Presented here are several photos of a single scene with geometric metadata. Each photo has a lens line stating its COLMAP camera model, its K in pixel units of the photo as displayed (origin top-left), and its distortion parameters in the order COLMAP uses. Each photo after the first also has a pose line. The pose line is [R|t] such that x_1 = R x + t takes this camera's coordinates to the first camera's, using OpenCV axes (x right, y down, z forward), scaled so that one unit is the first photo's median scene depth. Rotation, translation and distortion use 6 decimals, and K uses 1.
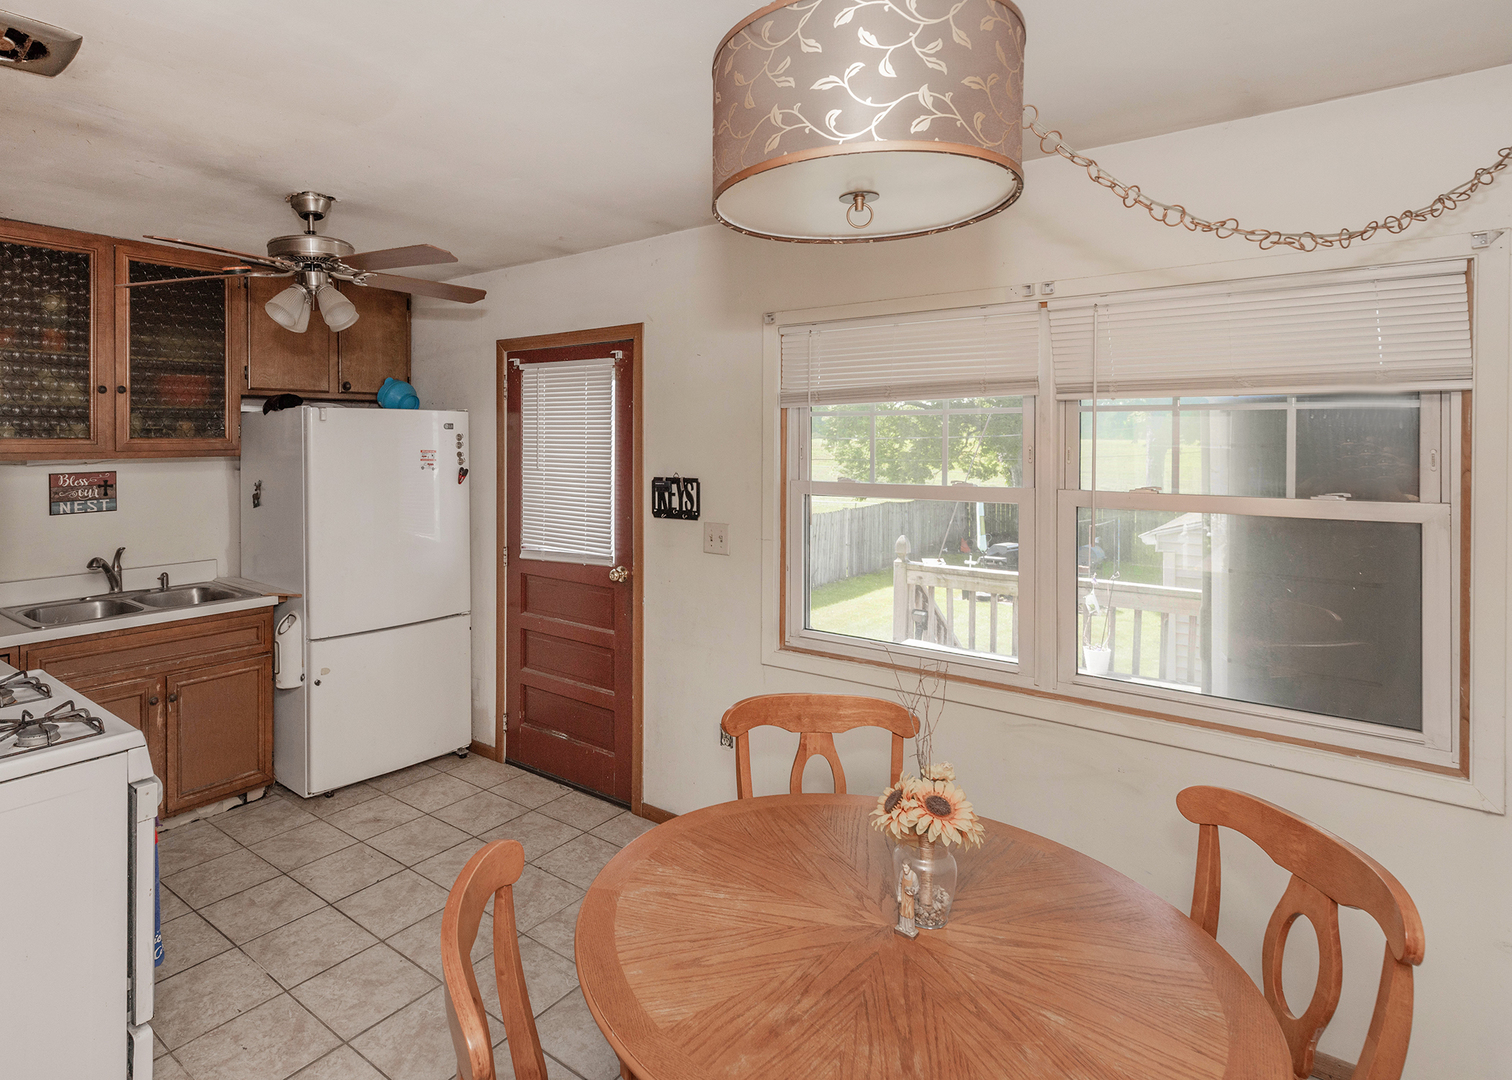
lens RADIAL K [[785.2, 0, 666.0], [0, 785.2, 440.4], [0, 0, 1]] dist [0.003075, -0.001432]
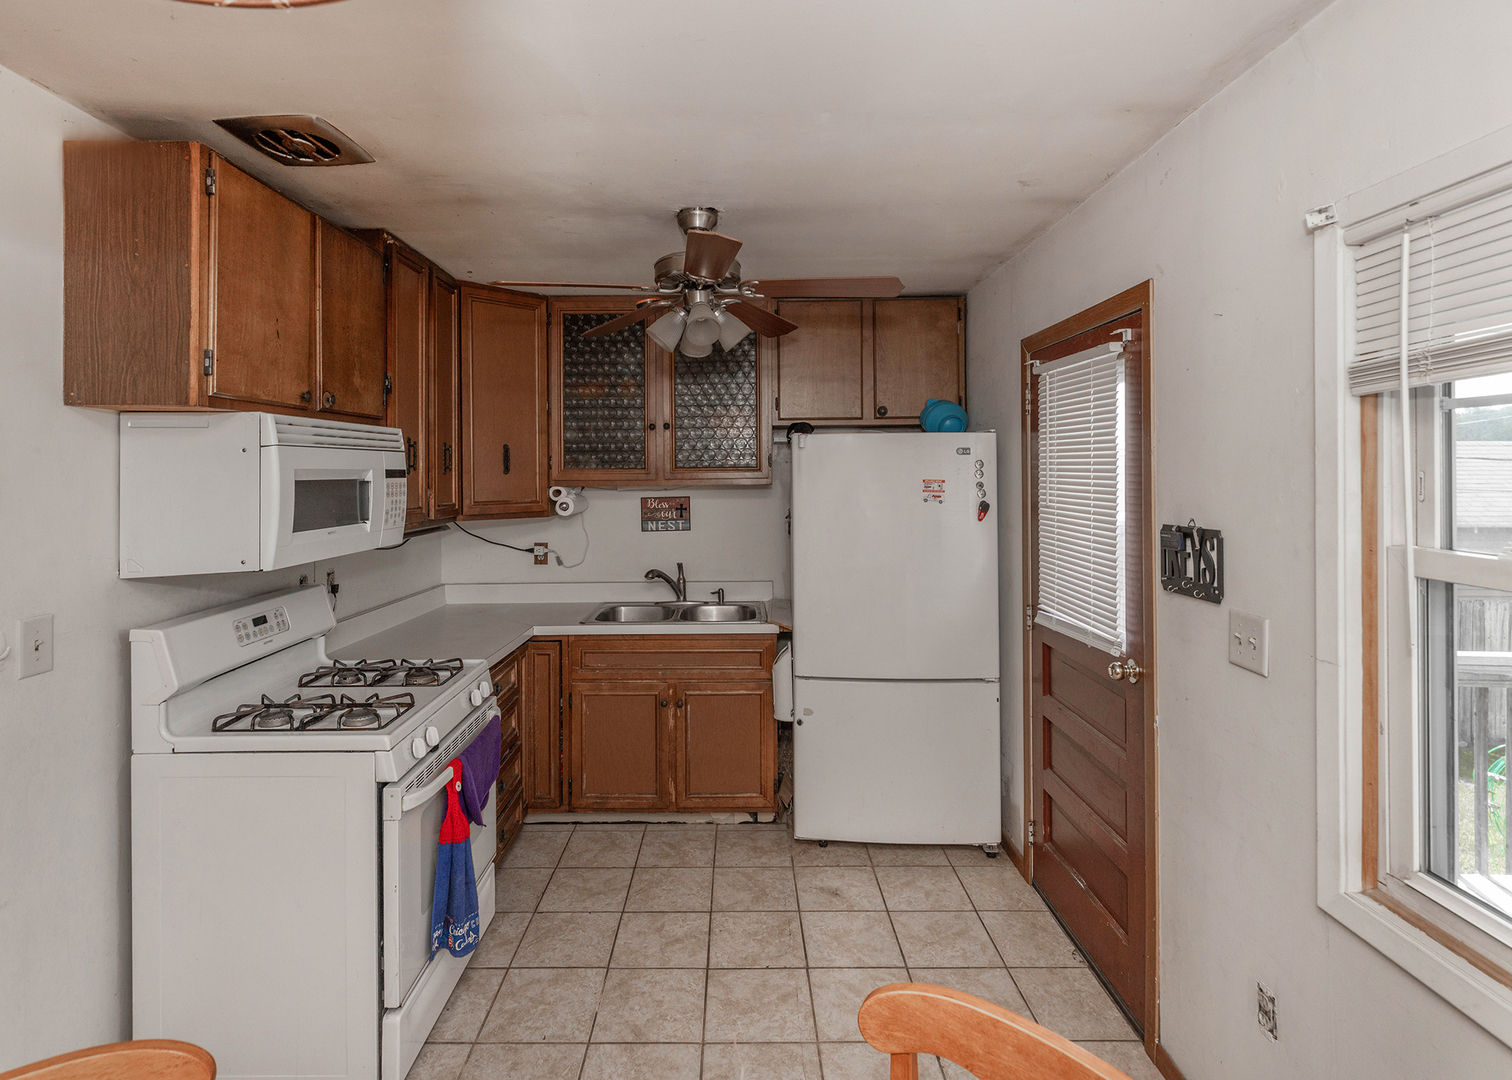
lens RADIAL K [[785.2, 0, 567.6], [0, 785.2, 464.7], [0, 0, 1]] dist [0.003075, -0.001432]
pose [[0.638727, -0.009152, -0.769379, 0.155904], [0.004076, 0.999955, -0.008511, 0.002637], [0.769423, 0.002301, 0.638736, 0.233935]]
